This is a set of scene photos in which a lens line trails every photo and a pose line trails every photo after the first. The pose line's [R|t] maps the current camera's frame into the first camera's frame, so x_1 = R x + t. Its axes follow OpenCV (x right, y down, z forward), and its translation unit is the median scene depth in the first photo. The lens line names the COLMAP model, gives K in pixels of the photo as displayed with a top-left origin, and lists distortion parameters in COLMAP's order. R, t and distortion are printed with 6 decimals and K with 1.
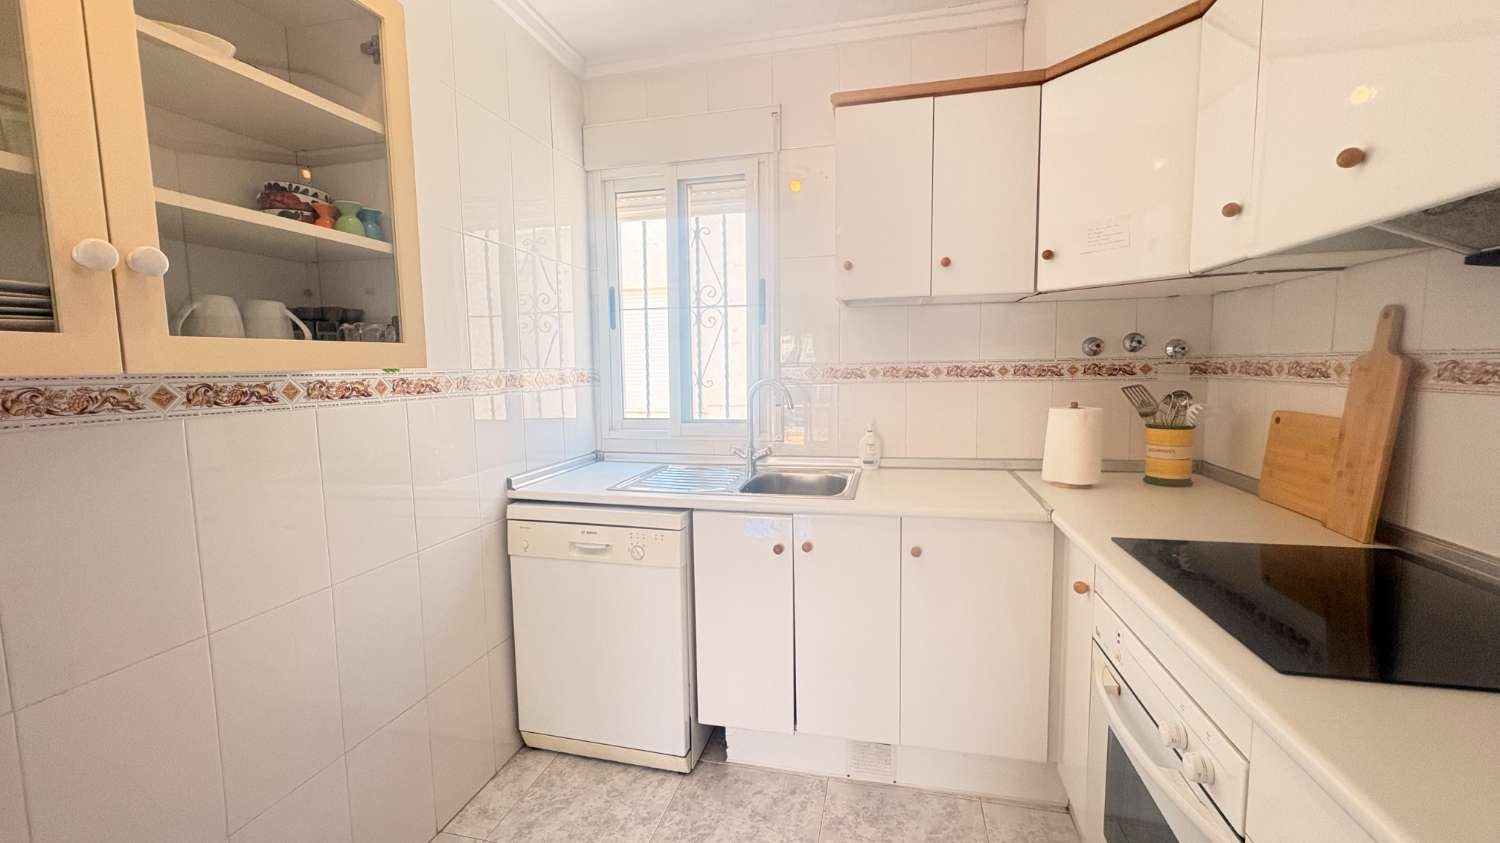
lens RADIAL K [[599.0, 0, 750.7], [0, 599.0, 420.6], [0, 0, 1]] dist [0.000110, 0.000000]
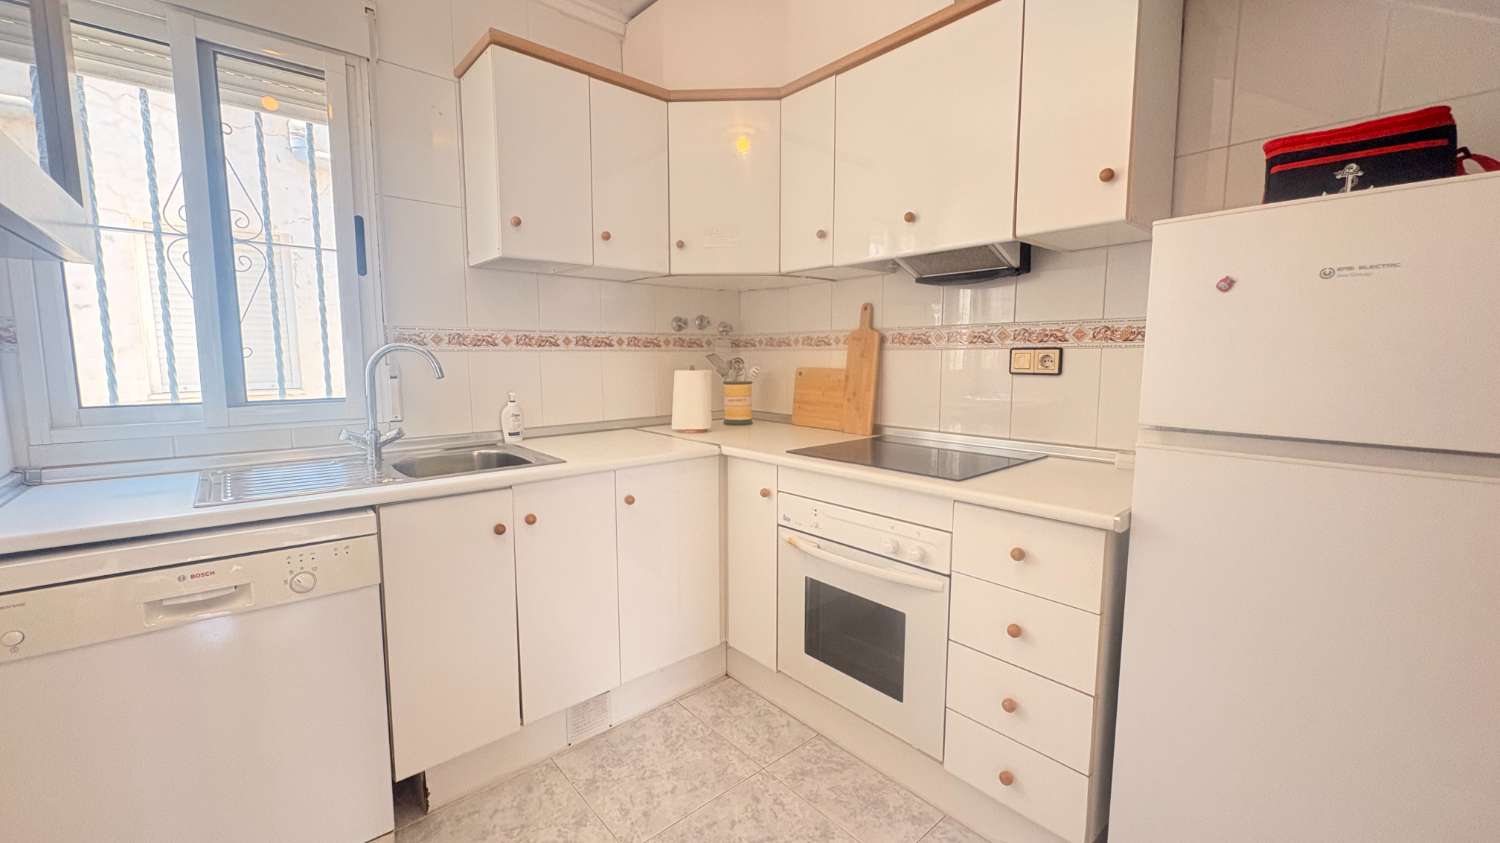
lens RADIAL K [[599.0, 0, 753.6], [0, 599.0, 419.7], [0, 0, 1]] dist [0.000110, 0.000000]
pose [[0.575637, -0.073529, 0.814393, -0.431520], [0.069320, 0.996752, 0.040996, 0.041254], [-0.814762, 0.032855, 0.578864, 0.168540]]
